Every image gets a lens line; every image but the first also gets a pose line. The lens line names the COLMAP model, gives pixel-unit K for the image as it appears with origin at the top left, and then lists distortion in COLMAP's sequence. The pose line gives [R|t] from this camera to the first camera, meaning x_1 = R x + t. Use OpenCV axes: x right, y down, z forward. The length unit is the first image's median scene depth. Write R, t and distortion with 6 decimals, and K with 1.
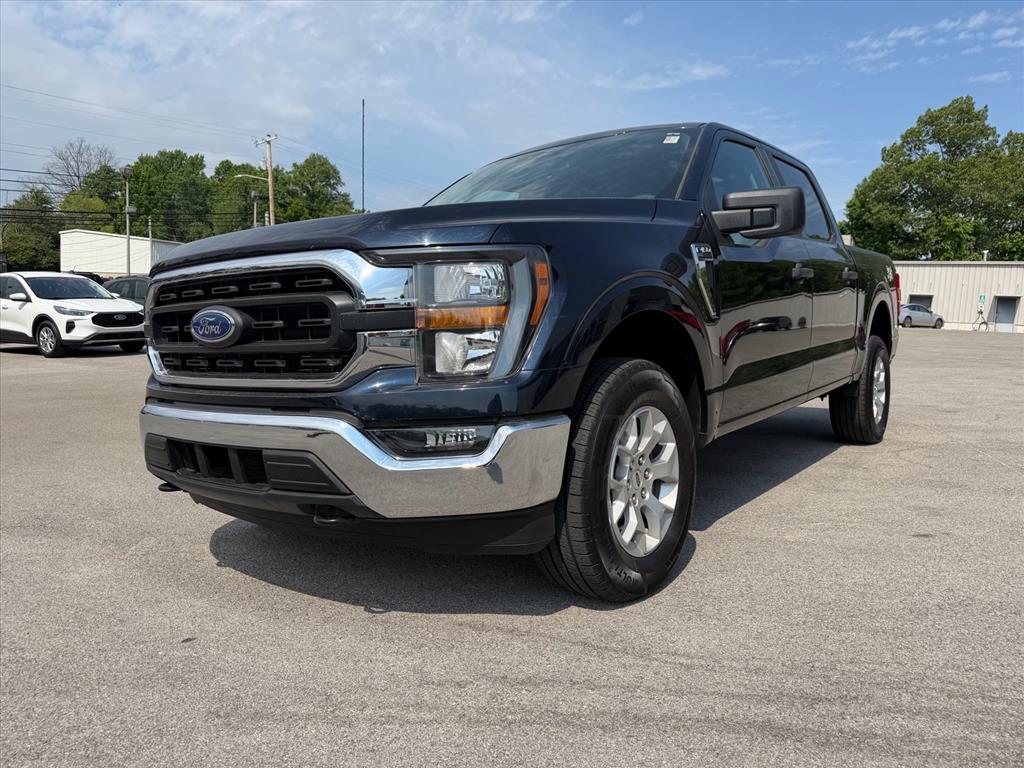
lens RADIAL K [[725.8, 0, 511.0], [0, 725.8, 380.9], [0, 0, 1]] dist [0.033629, -0.051930]
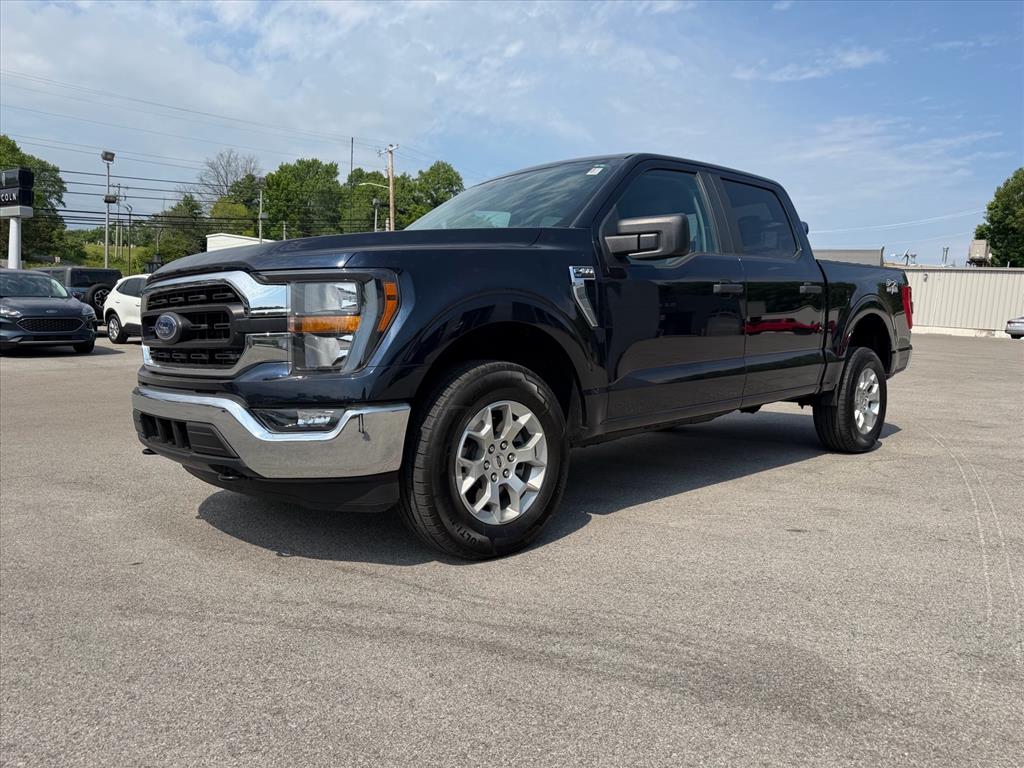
lens RADIAL K [[725.8, 0, 532.0], [0, 725.8, 384.3], [0, 0, 1]] dist [0.033629, -0.051930]
pose [[0.989419, 0.032049, -0.141501, 0.370708], [-0.032092, 0.999483, 0.001977, 0.003098], [0.141492, 0.002585, 0.989936, -0.173348]]
